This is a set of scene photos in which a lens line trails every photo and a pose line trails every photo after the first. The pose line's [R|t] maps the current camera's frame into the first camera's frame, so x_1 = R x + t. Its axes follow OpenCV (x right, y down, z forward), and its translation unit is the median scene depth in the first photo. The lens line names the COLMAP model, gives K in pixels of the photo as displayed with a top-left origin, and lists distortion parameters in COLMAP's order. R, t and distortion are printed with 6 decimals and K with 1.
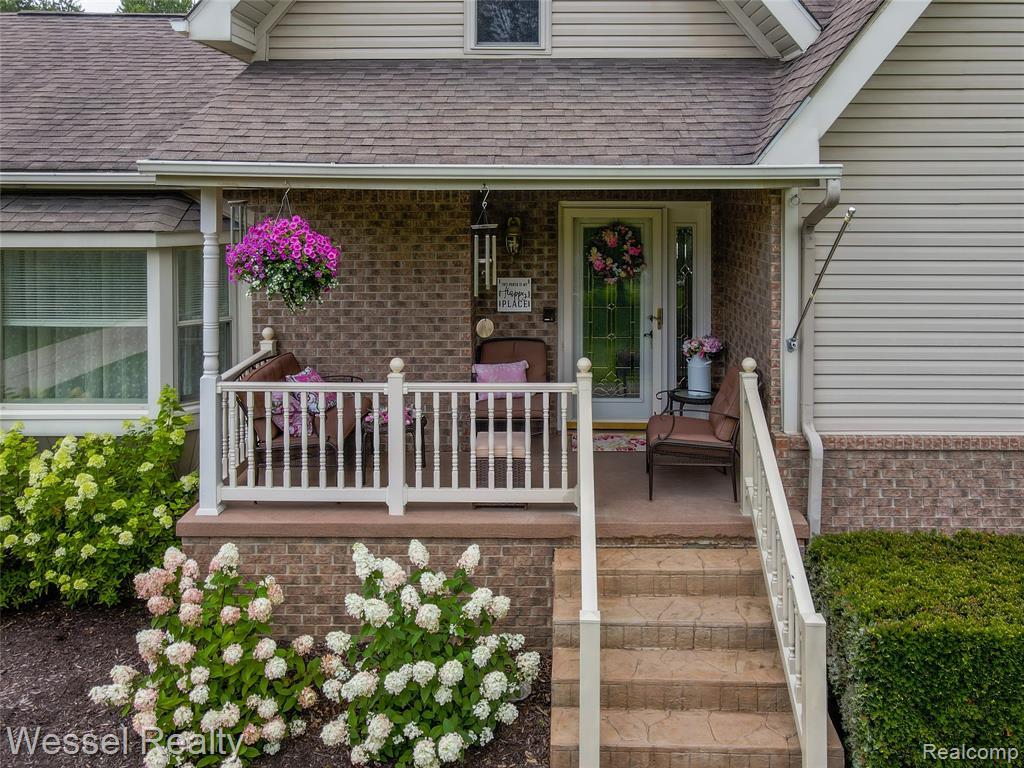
lens RADIAL K [[855.7, 0, 561.1], [0, 855.7, 195.9], [0, 0, 1]] dist [-0.002158, -0.007059]
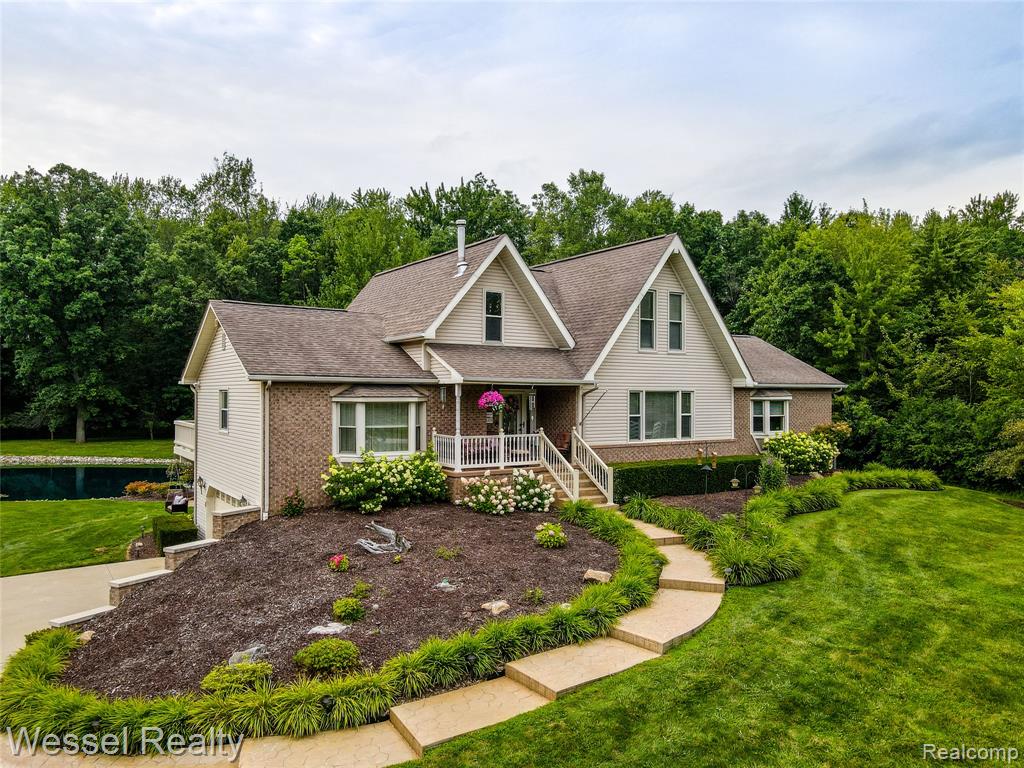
lens RADIAL K [[759.6, 0, 510.8], [0, 759.6, 395.0], [0, 0, 1]] dist [0.007120, 0.001528]
pose [[0.829516, 0.004505, 0.558465, -2.050591], [-0.005153, 0.999987, -0.000414, 0.039618], [-0.558460, -0.002534, 0.829528, -1.837131]]
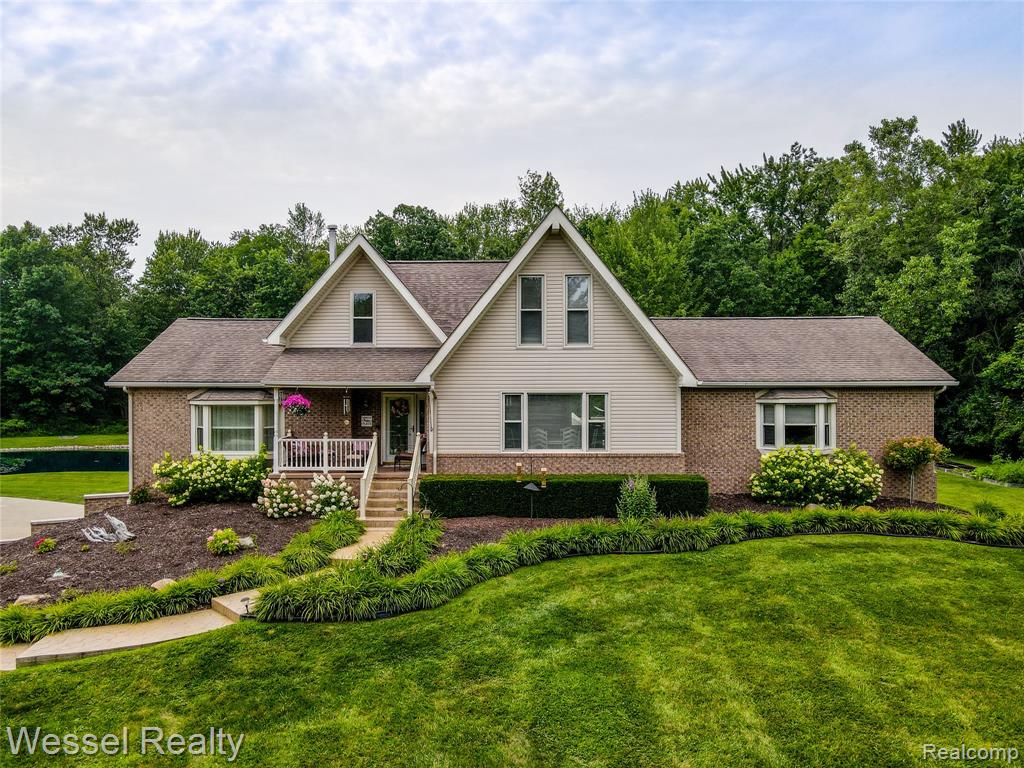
lens RADIAL K [[759.6, 0, 510.8], [0, 759.6, 395.0], [0, 0, 1]] dist [0.007120, 0.001528]
pose [[0.999968, 0.001008, -0.007889, 0.650752], [-0.000978, 0.999992, 0.003870, 0.010007], [0.007892, -0.003862, 0.999961, -2.347212]]
